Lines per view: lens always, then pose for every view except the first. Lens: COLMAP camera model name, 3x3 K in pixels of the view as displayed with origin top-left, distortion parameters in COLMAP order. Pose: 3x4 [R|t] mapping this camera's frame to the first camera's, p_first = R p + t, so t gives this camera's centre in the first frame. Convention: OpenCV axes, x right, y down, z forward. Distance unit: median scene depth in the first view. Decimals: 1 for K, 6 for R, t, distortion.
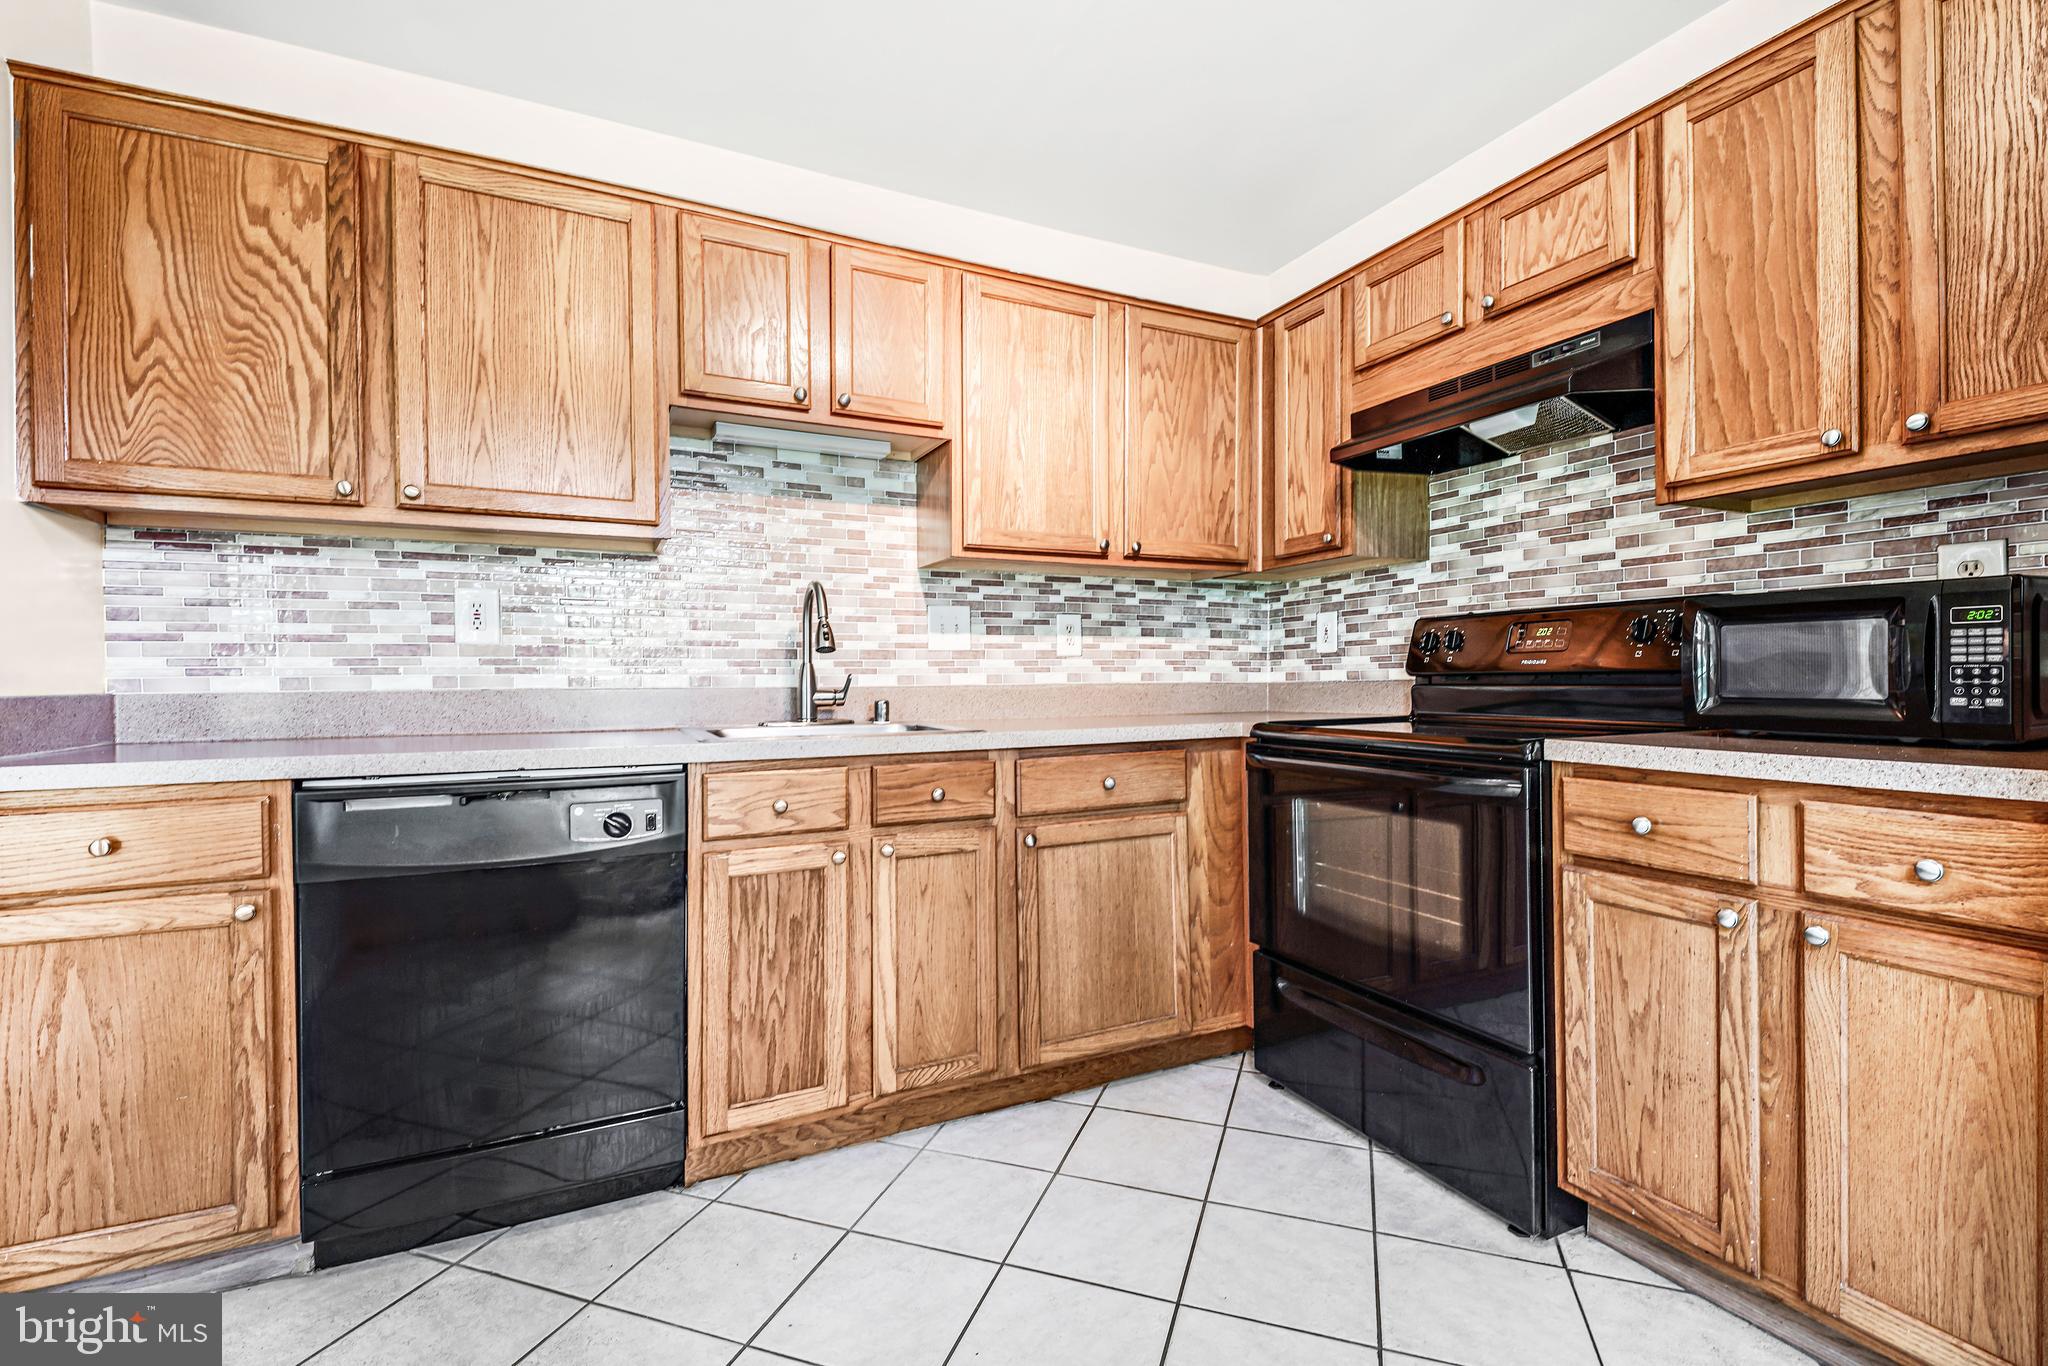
lens RADIAL K [[894.4, 0, 1018.4], [0, 894.4, 681.9], [0, 0, 1]] dist [0.001017, -0.001755]
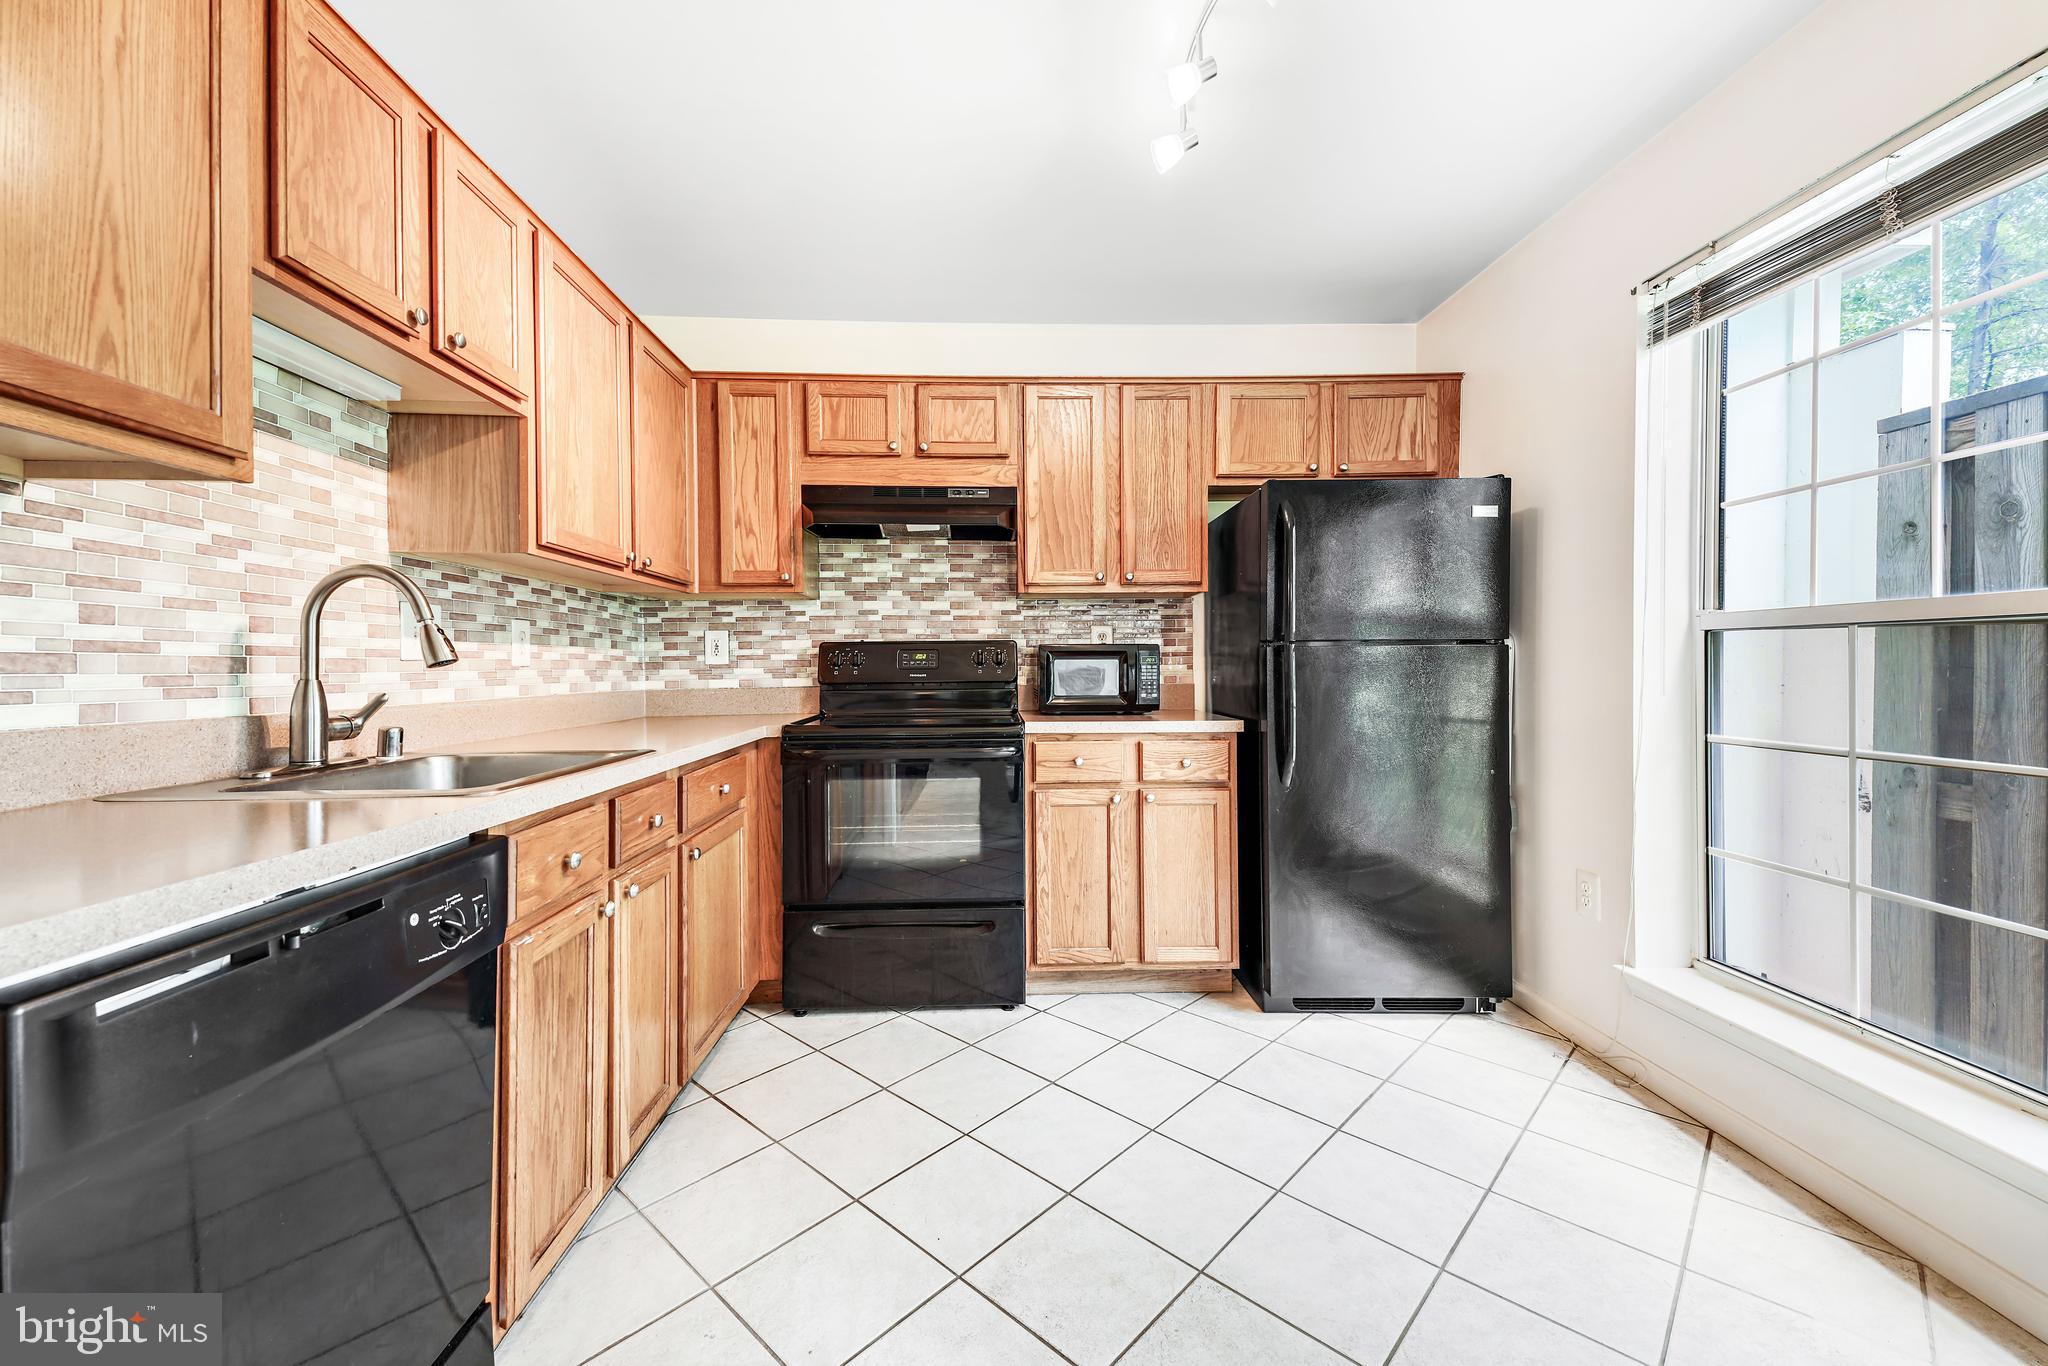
lens RADIAL K [[812.2, 0, 1022.9], [0, 812.2, 667.6], [0, 0, 1]] dist [0.016413, -0.002496]
pose [[0.375547, 0.004996, 0.926790, -0.606957], [0.005551, 0.999955, -0.007640, -0.021511], [-0.926787, 0.008014, 0.375502, 0.257149]]
